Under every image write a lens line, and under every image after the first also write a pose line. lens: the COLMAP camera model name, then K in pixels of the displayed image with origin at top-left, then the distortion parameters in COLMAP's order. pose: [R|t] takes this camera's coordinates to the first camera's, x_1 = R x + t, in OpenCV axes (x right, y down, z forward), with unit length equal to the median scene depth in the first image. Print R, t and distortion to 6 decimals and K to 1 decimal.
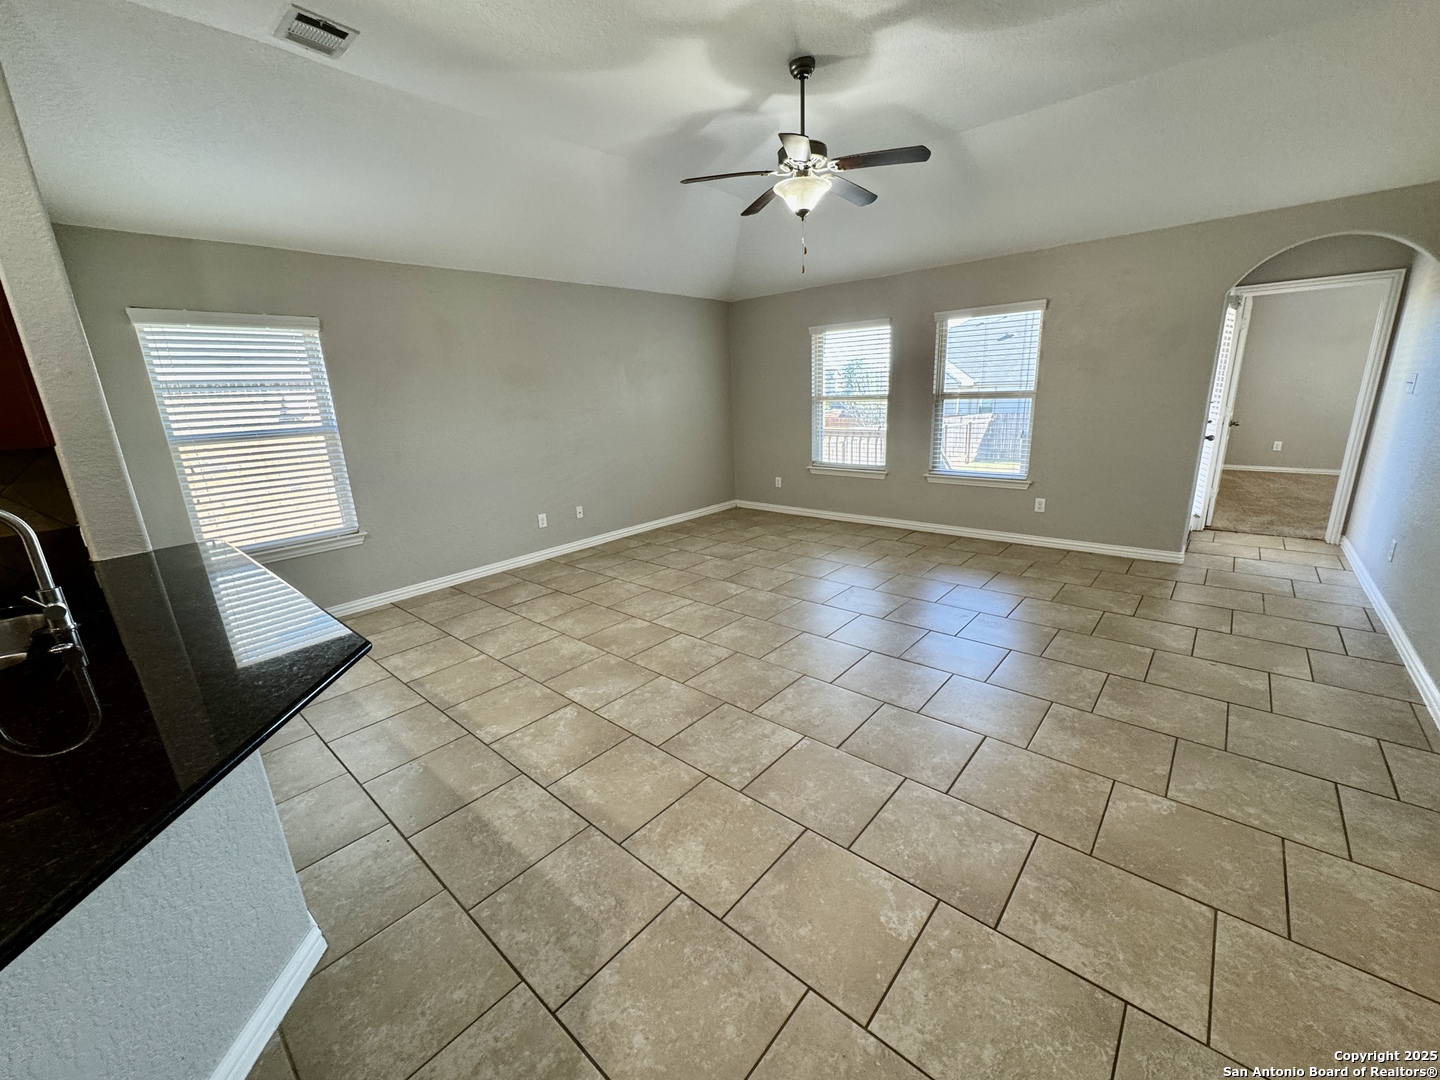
lens RADIAL K [[578.6, 0, 722.1], [0, 578.6, 542.8], [0, 0, 1]] dist [-0.003272, -0.000078]
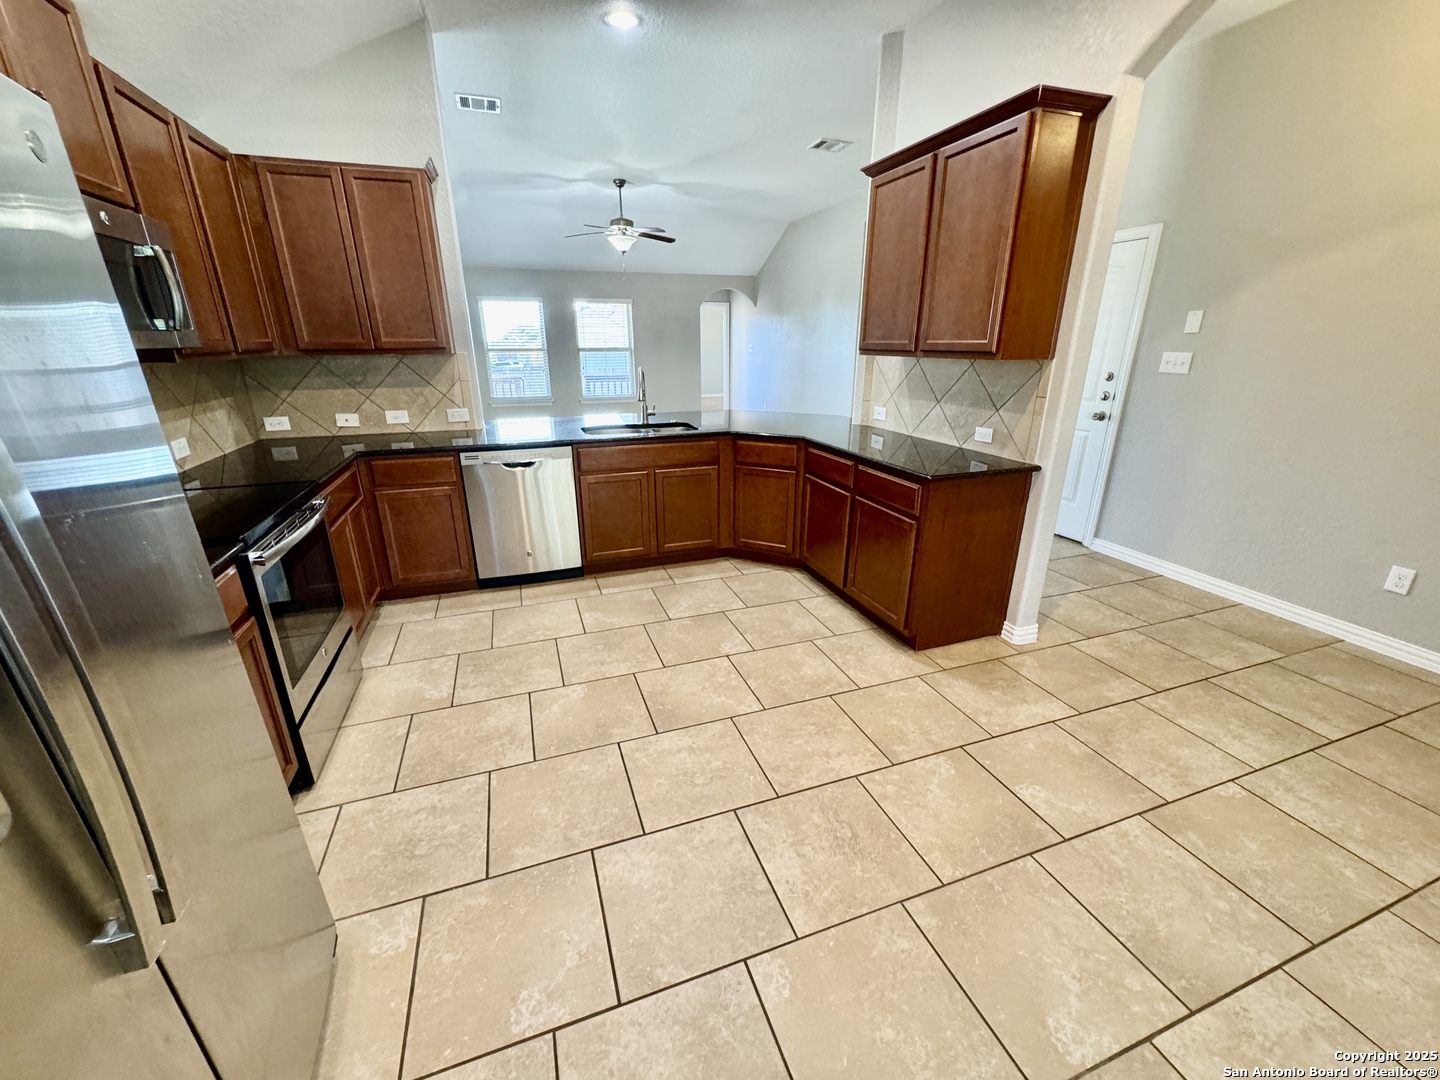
lens RADIAL K [[578.6, 0, 725.9], [0, 578.6, 540.8], [0, 0, 1]] dist [-0.003272, -0.000078]
pose [[0.481071, -0.245339, 0.841653, -1.362522], [0.208932, 0.964466, 0.161717, 0.132308], [-0.851421, 0.098051, 0.515236, -0.217541]]
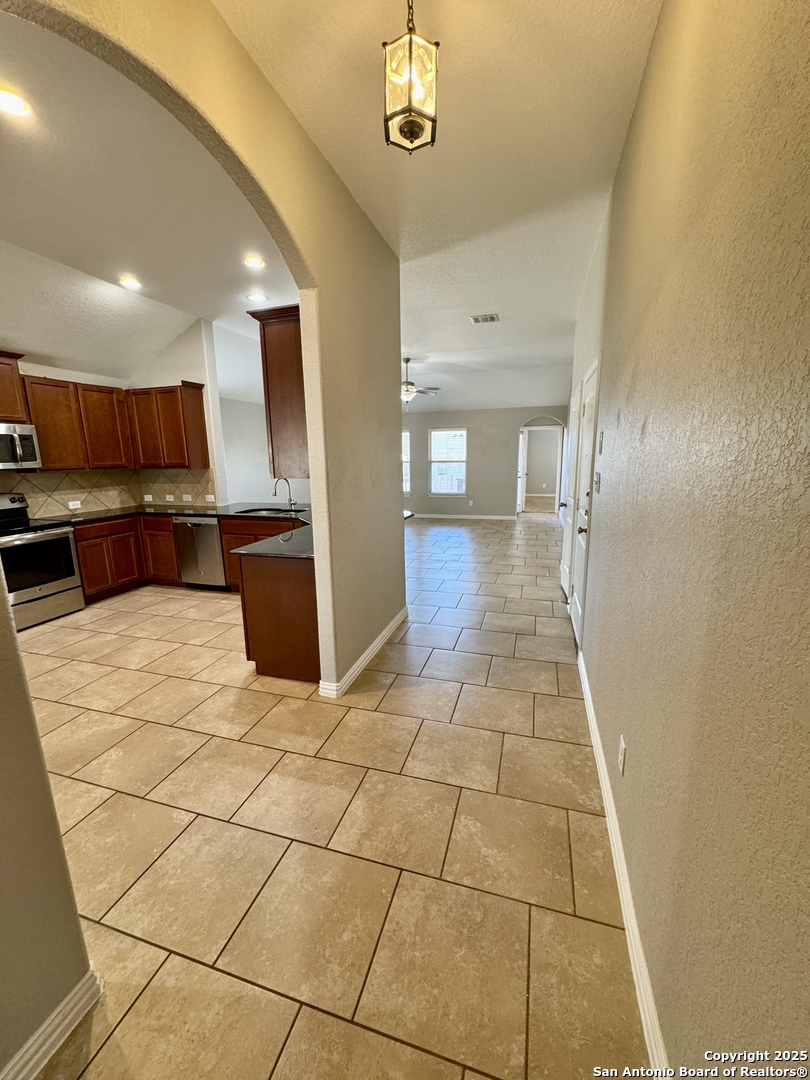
lens RADIAL K [[433.9, 0, 409.8], [0, 433.9, 540.1], [0, 0, 1]] dist [-0.003272, -0.000078]
pose [[0.907648, -0.050737, 0.416655, -0.717345], [0.083464, 0.994661, -0.060697, 0.267084], [-0.411350, 0.089867, 0.907036, -0.893367]]
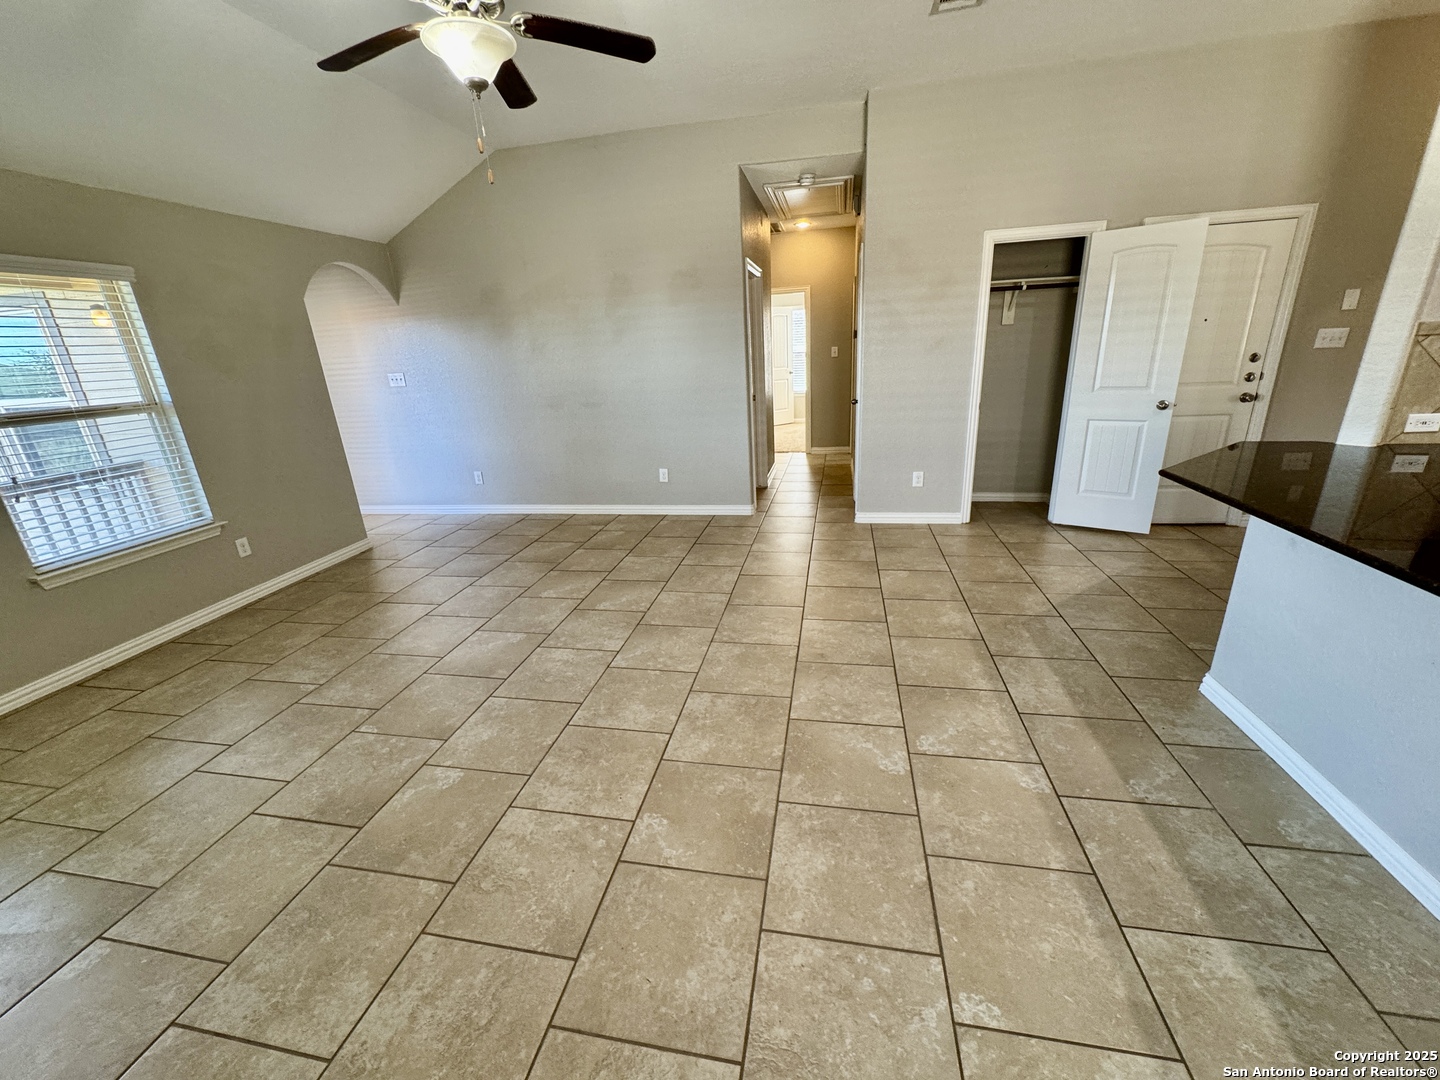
lens RADIAL K [[578.6, 0, 717.5], [0, 578.6, 538.1], [0, 0, 1]] dist [-0.003272, -0.000078]
pose [[-0.495848, -0.209109, 0.842857, -0.533495], [0.296422, 0.871528, 0.390606, -0.250992], [-0.816253, 0.443522, -0.370161, 1.025317]]
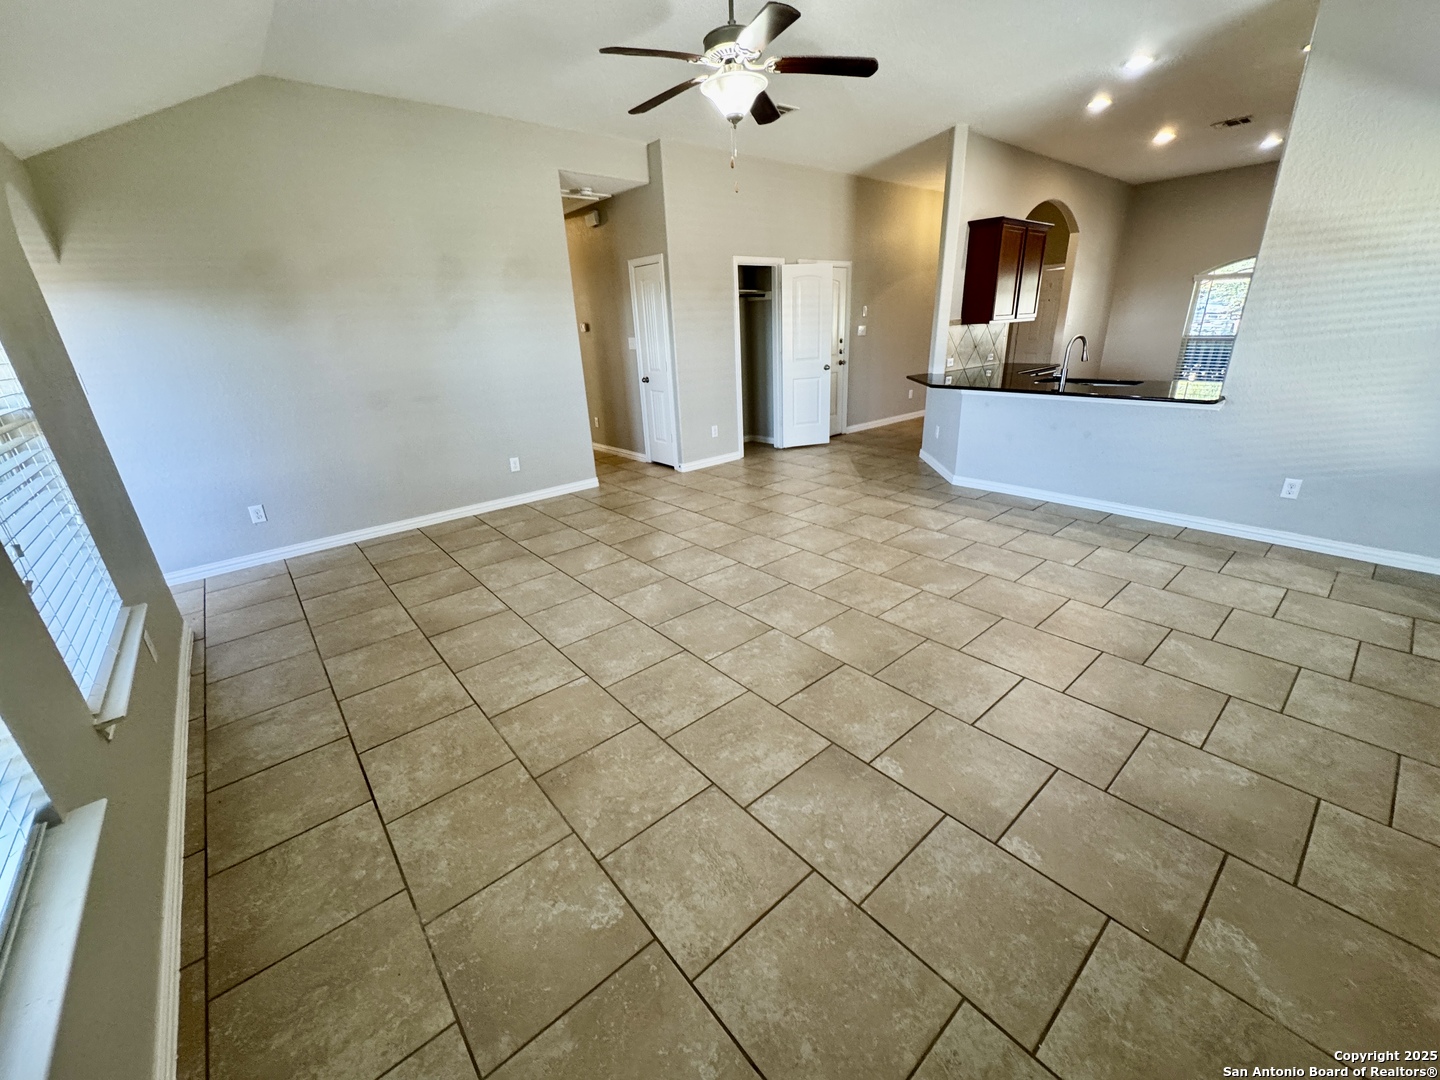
lens RADIAL K [[578.6, 0, 721.5], [0, 578.6, 538.2], [0, 0, 1]] dist [-0.003272, -0.000078]
pose [[-0.985641, 0.030397, 0.166098, 0.026623], [0.121331, 0.811612, 0.571458, -0.460635], [-0.117436, 0.583405, -0.803646, 1.697059]]
